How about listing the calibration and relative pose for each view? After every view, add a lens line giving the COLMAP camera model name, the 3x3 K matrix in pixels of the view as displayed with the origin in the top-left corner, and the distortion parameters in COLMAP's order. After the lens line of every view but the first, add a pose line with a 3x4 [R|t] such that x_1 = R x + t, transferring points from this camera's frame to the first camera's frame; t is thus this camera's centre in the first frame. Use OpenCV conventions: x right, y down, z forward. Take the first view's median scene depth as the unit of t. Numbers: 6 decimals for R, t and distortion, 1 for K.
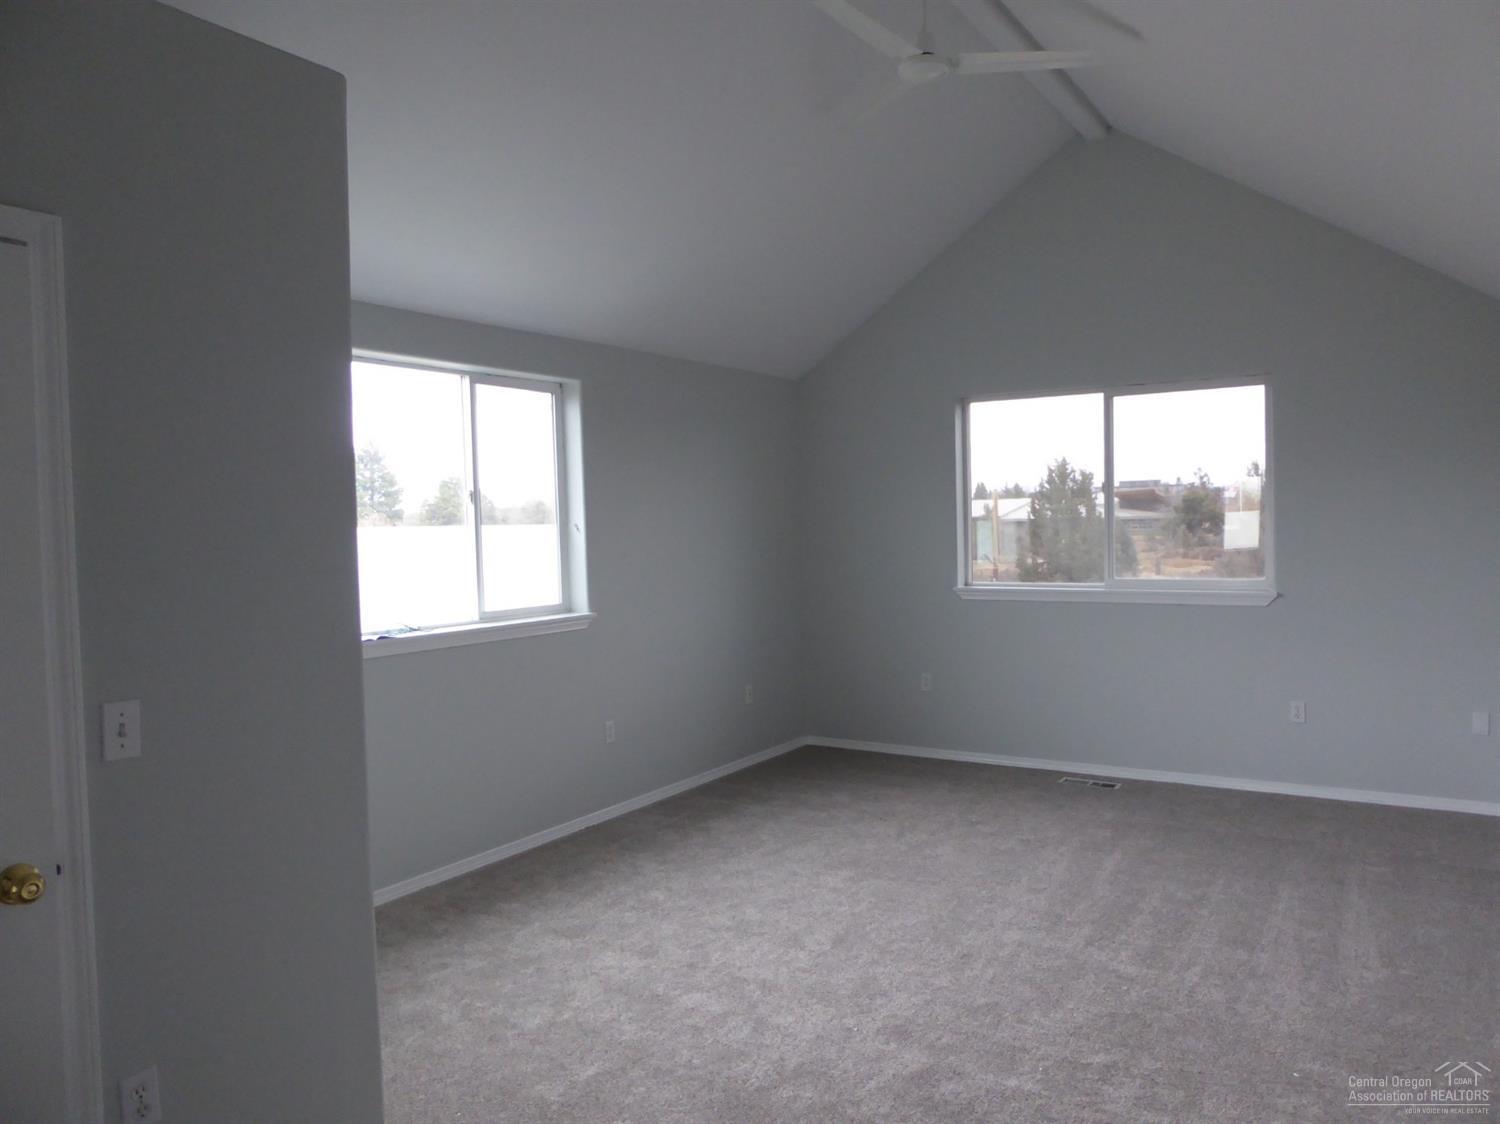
lens RADIAL K [[1070.2, 0, 766.0], [0, 1070.2, 563.8], [0, 0, 1]] dist [-0.036776, 0.023439]
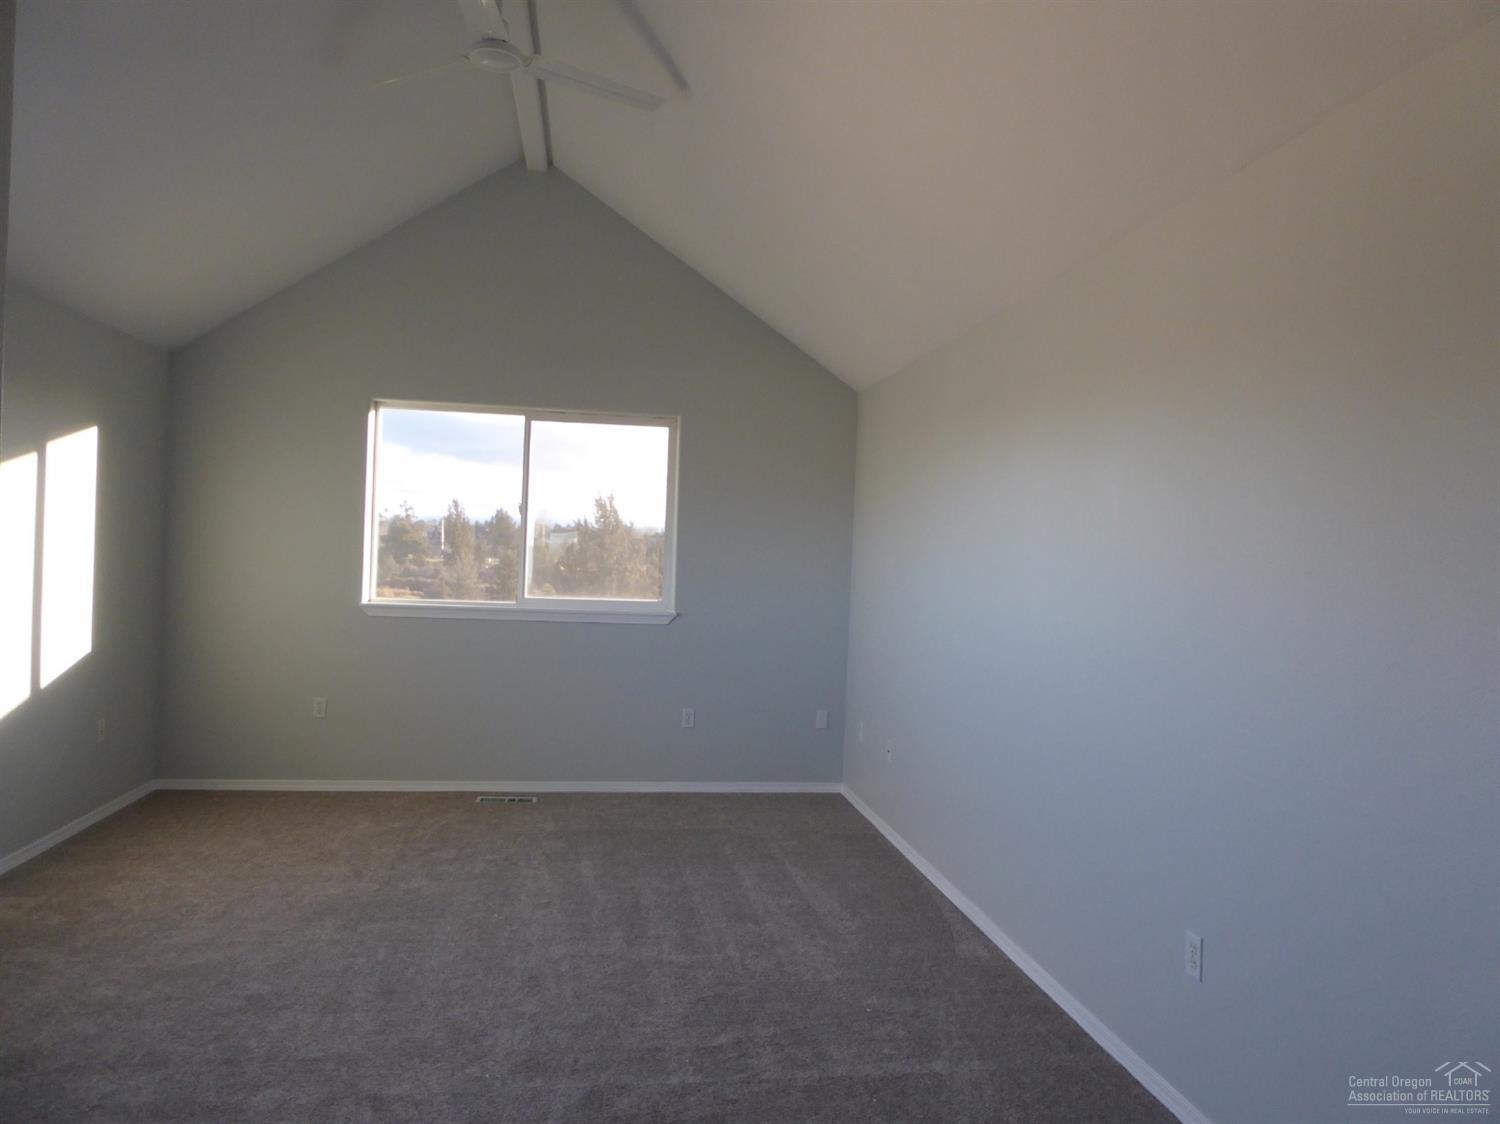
lens RADIAL K [[1070.2, 0, 764.6], [0, 1070.2, 558.4], [0, 0, 1]] dist [-0.036776, 0.023439]
pose [[0.741203, 0.051697, 0.669288, -0.289235], [-0.028891, 0.998563, -0.045136, 0.025041], [-0.670659, 0.014119, 0.741631, 0.131312]]
